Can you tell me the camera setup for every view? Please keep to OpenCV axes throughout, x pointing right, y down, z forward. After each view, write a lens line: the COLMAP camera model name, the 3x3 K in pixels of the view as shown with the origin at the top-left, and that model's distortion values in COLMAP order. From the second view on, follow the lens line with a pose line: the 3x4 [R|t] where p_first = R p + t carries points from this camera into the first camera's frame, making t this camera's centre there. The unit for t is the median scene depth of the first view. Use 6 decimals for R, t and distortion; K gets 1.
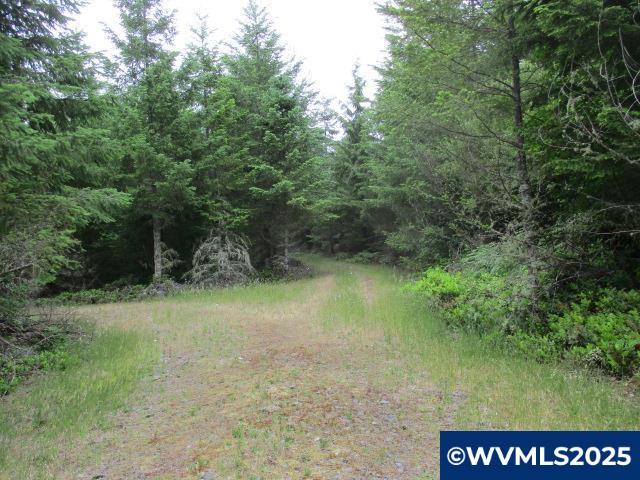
lens RADIAL K [[544.0, 0, 318.9], [0, 544.0, 228.5], [0, 0, 1]] dist [-0.005354, 0.002529]
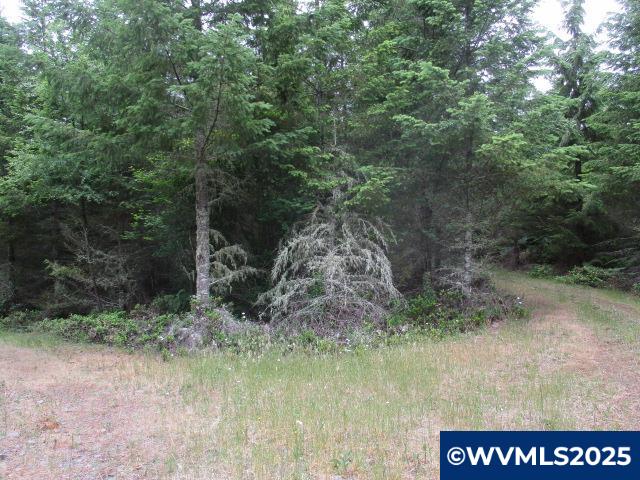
lens RADIAL K [[544.0, 0, 318.9], [0, 544.0, 228.5], [0, 0, 1]] dist [-0.005354, 0.002529]
pose [[0.962115, 0.023801, -0.271602, -0.060672], [-0.027379, 0.999581, -0.009389, 0.024780], [0.271265, 0.016469, 0.962364, 0.531276]]
